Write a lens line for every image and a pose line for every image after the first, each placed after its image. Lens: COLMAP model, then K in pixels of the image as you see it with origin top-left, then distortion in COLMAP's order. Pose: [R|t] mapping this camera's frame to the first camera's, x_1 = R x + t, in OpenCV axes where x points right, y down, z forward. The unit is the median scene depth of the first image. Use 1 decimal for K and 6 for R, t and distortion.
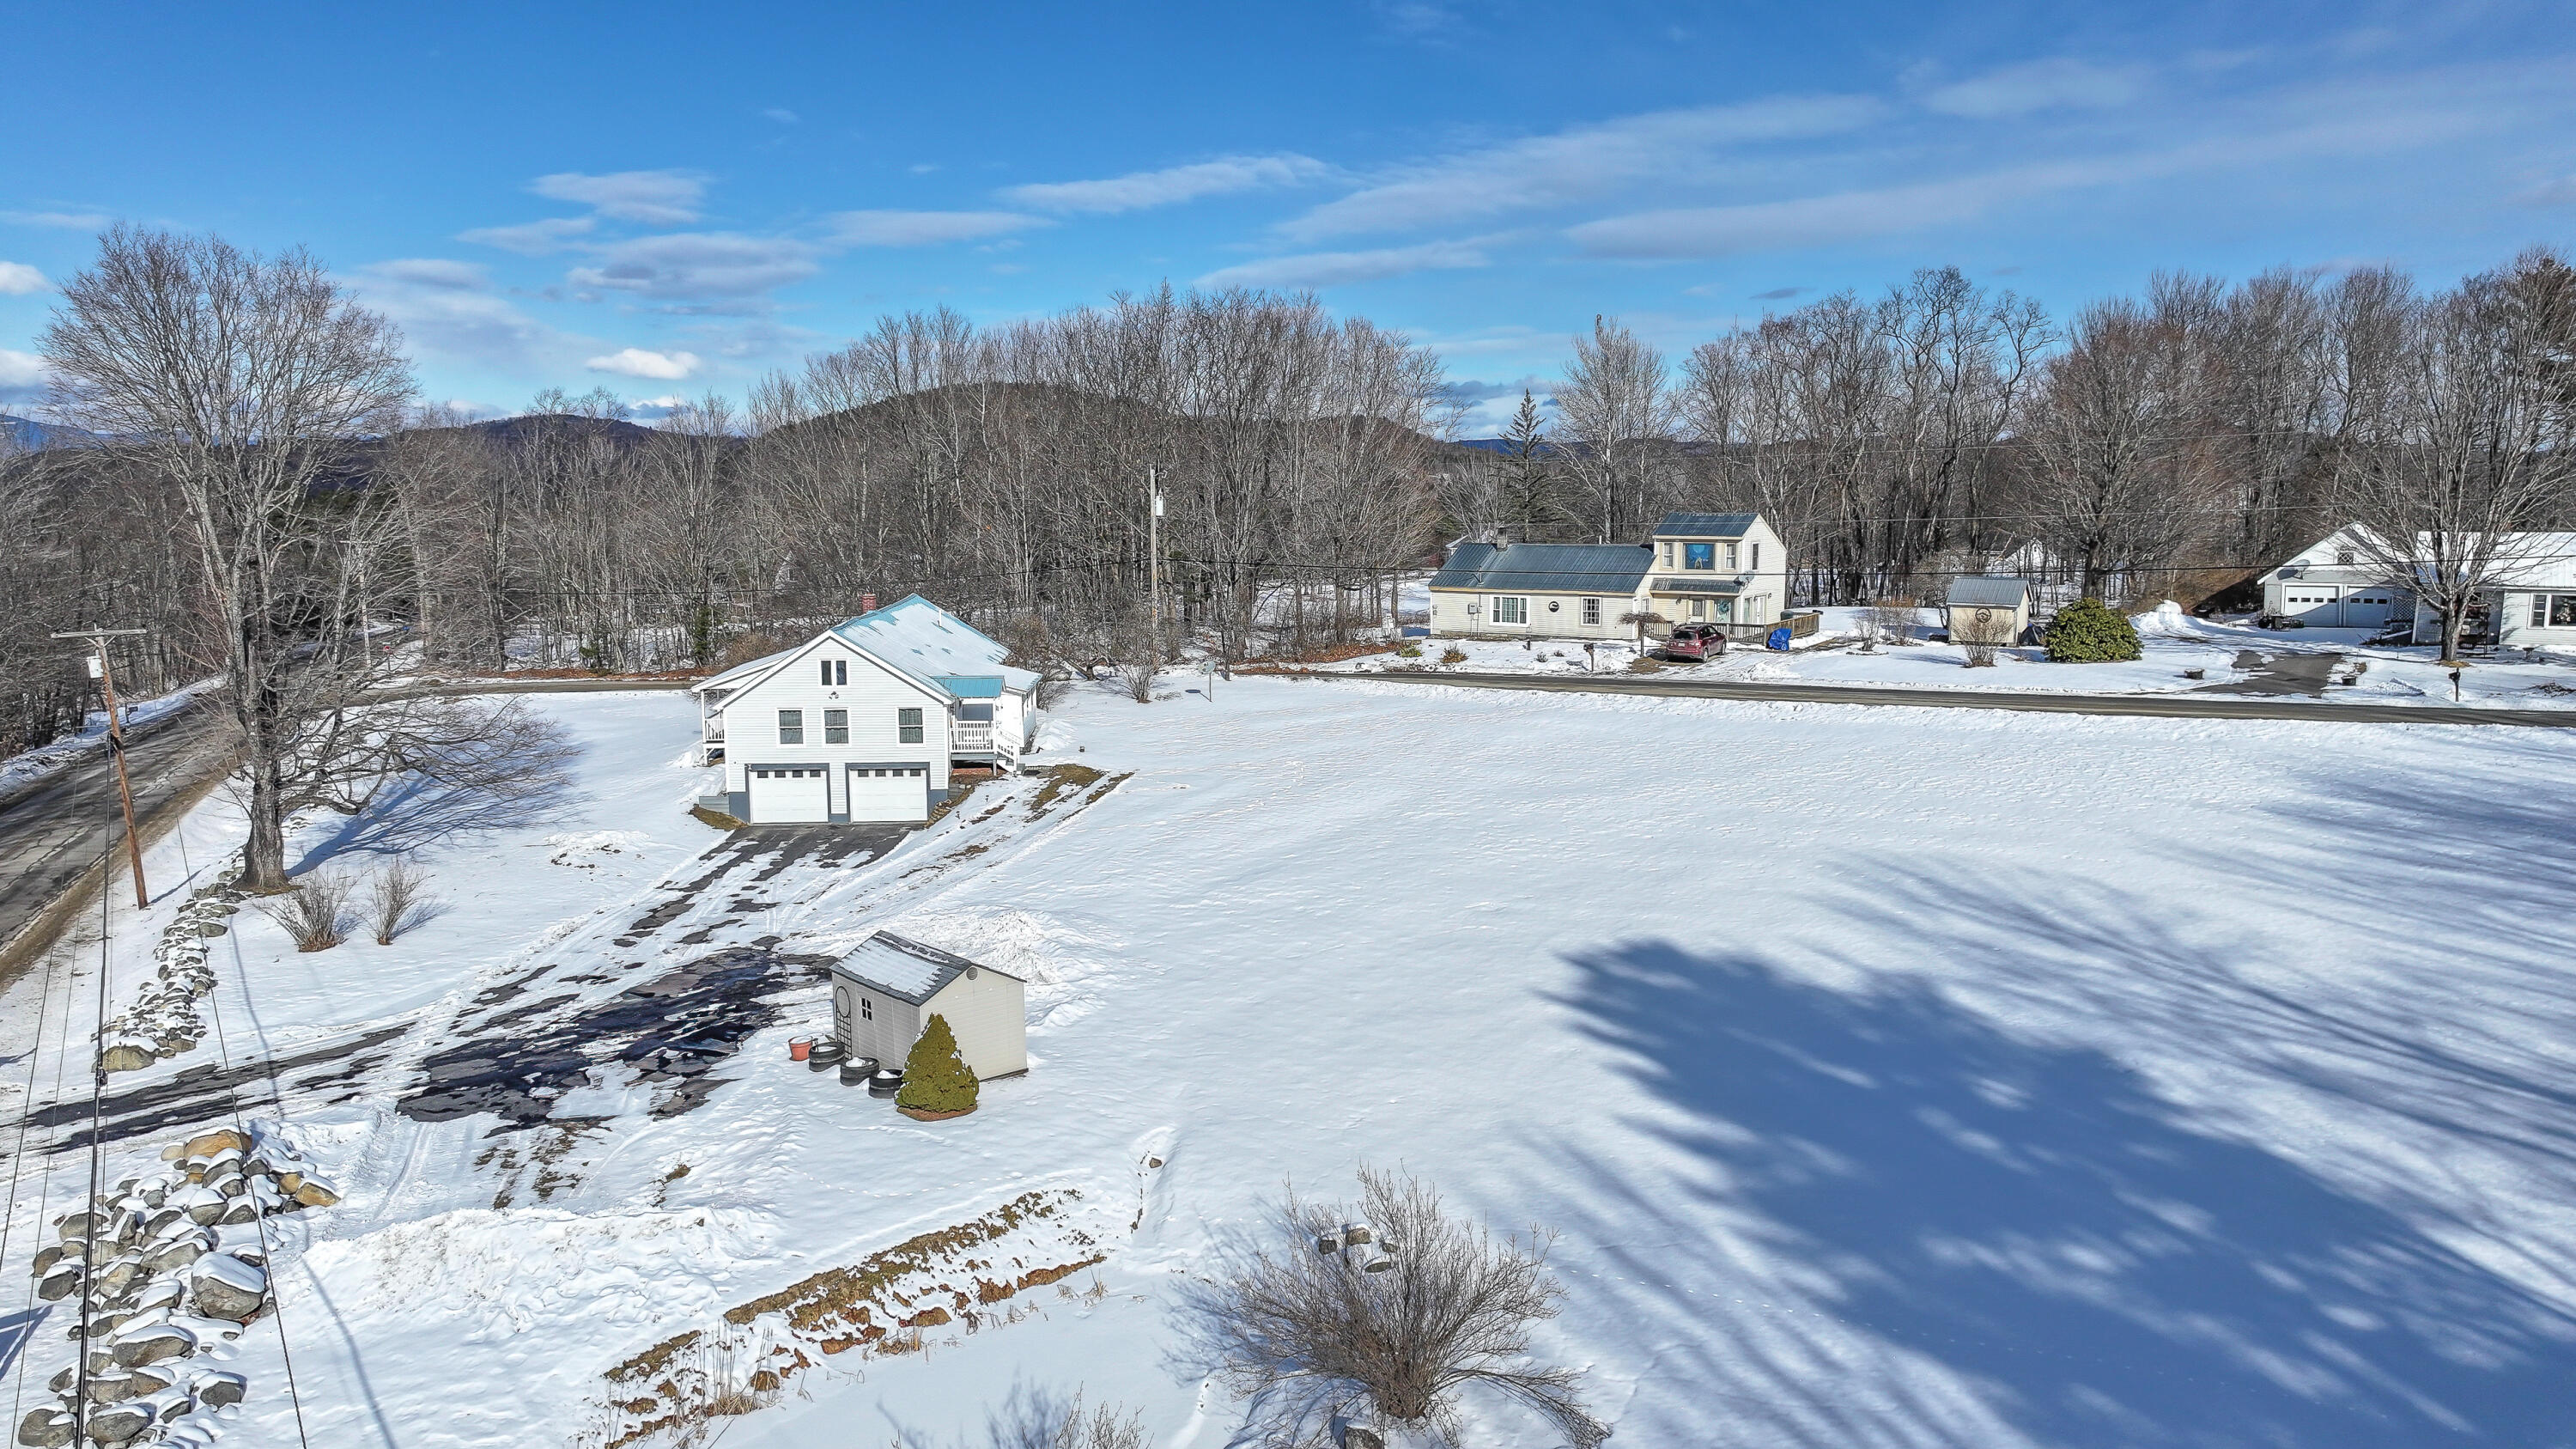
lens RADIAL K [[1800.4, 0, 1288.4], [0, 1800.4, 724.0], [0, 0, 1]] dist [-0.004464, -0.000101]
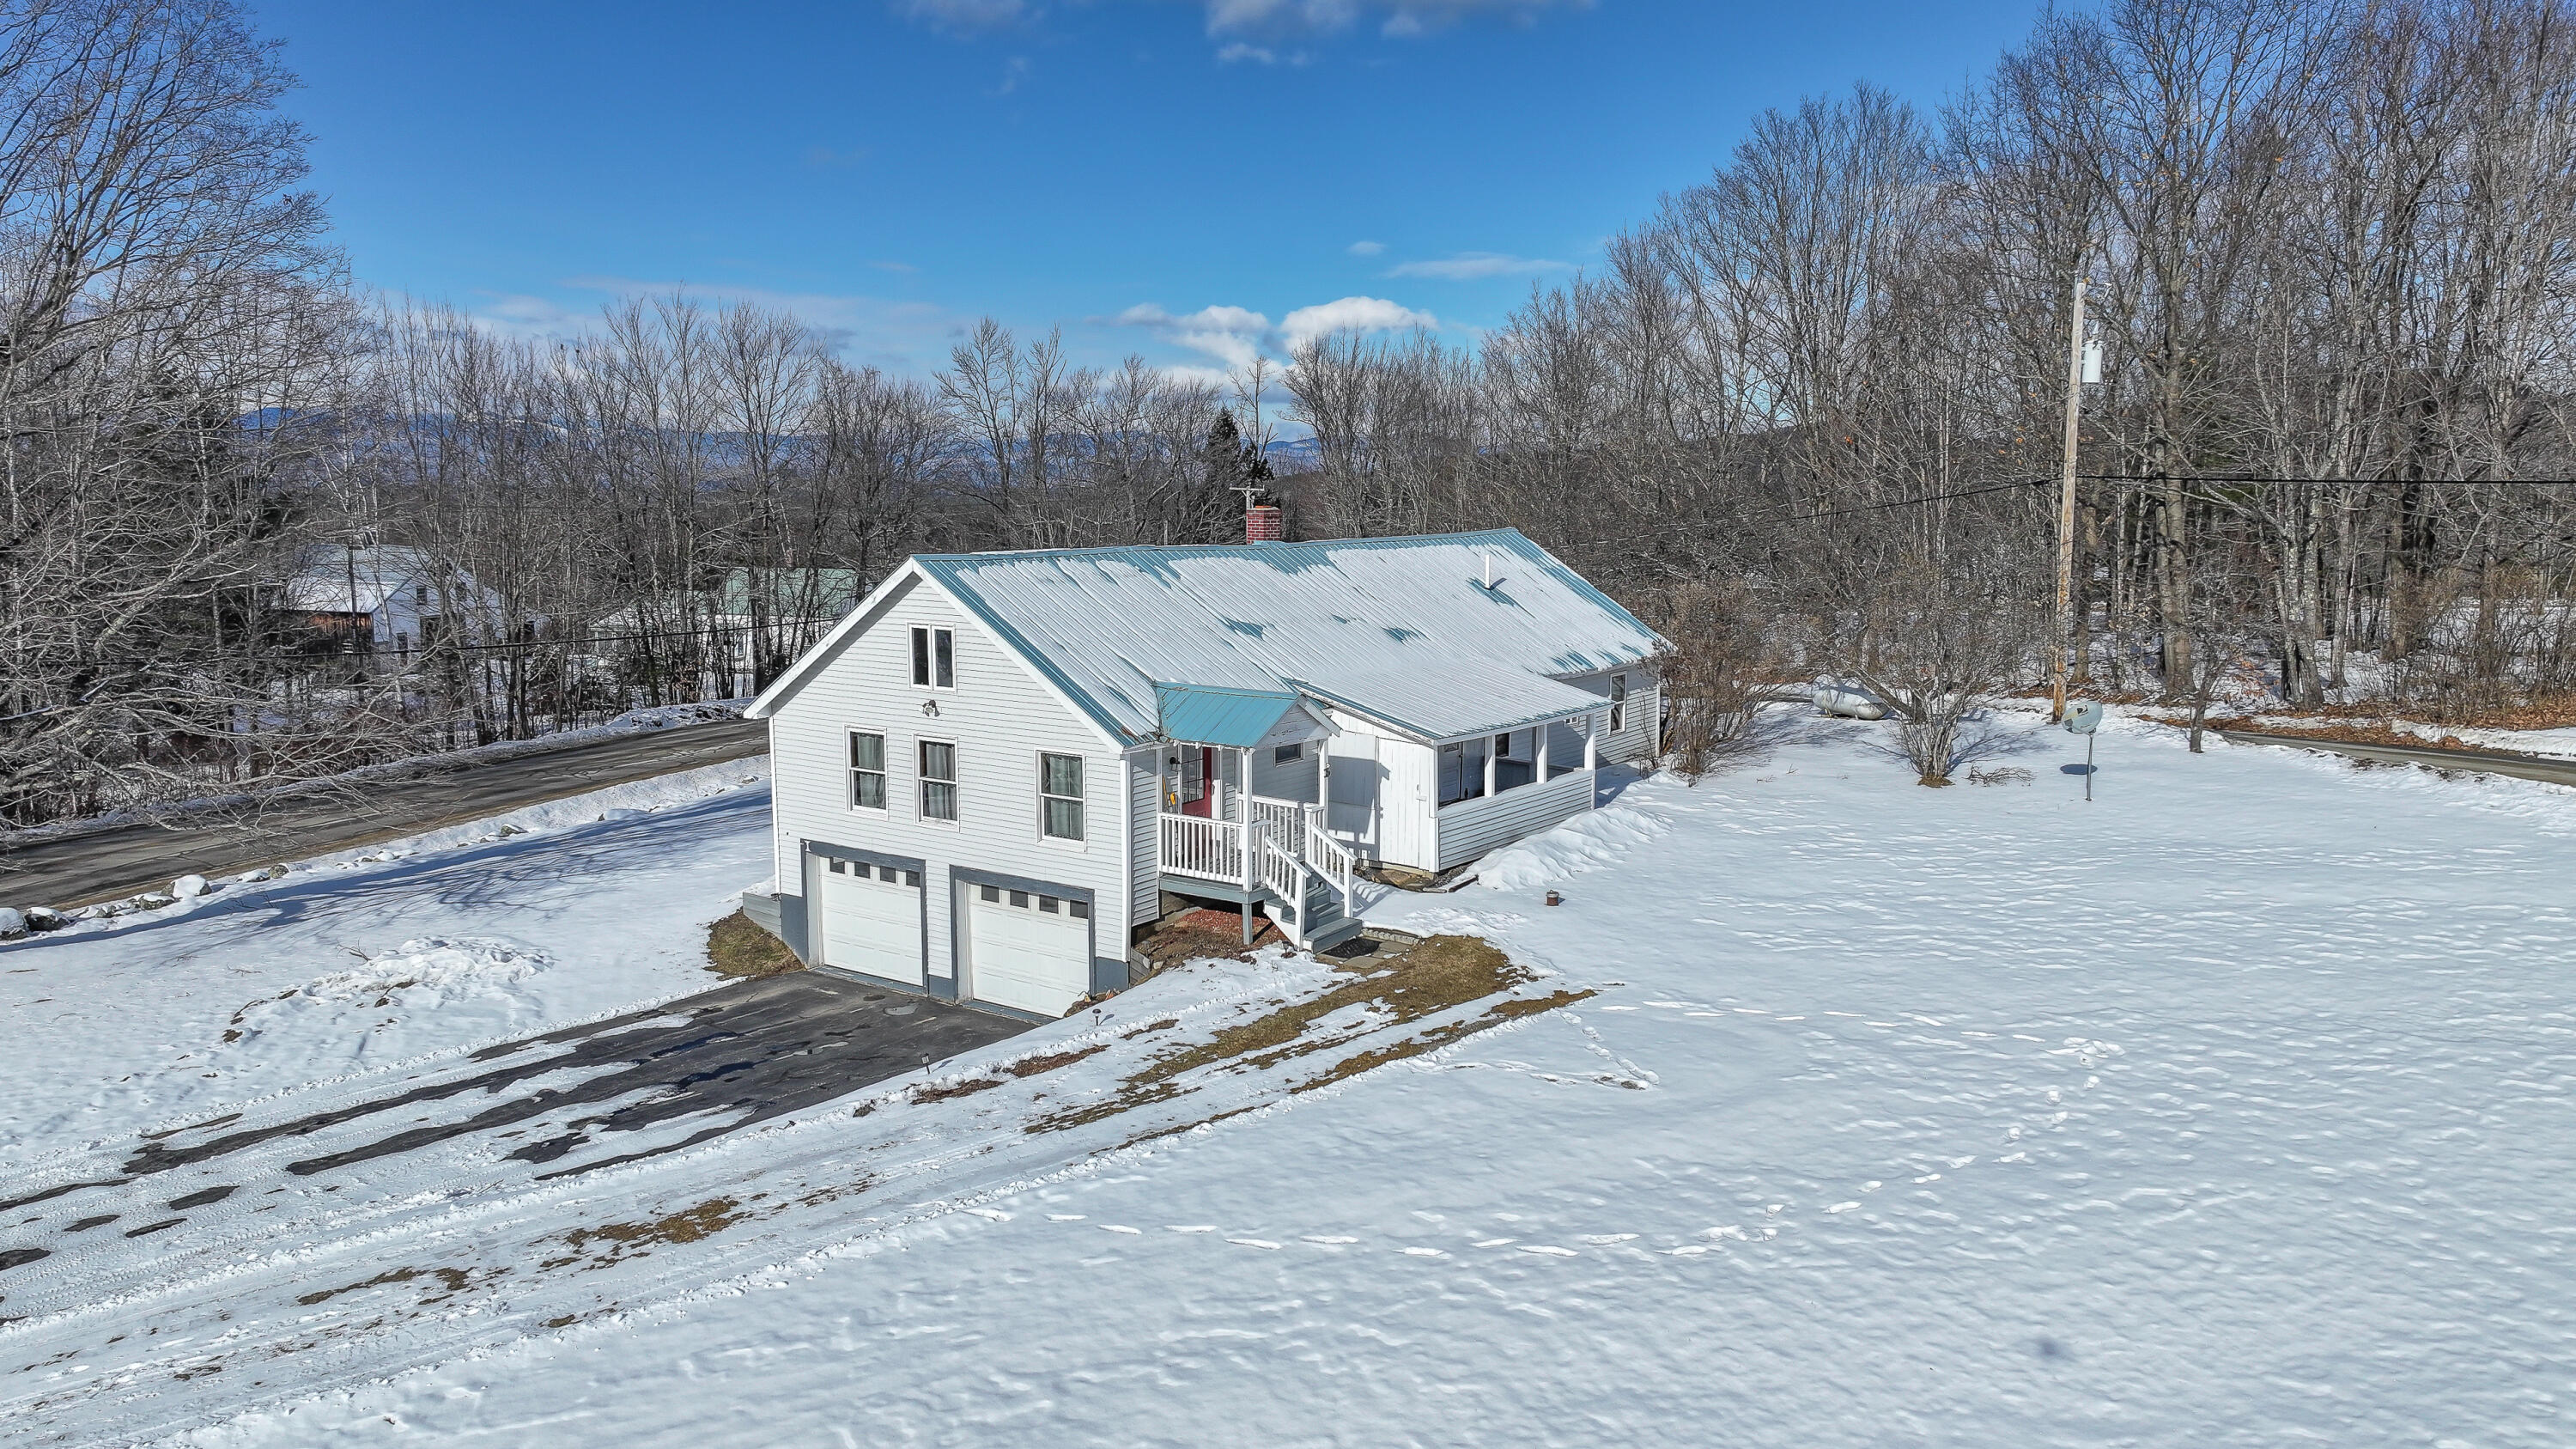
lens RADIAL K [[1800.4, 0, 1287.1], [0, 1800.4, 727.1], [0, 0, 1]] dist [-0.004464, -0.000101]
pose [[0.778227, 0.086262, -0.622031, 0.086758], [-0.087544, 0.995751, 0.028563, -0.031323], [0.621851, 0.032227, 0.782472, 0.707621]]
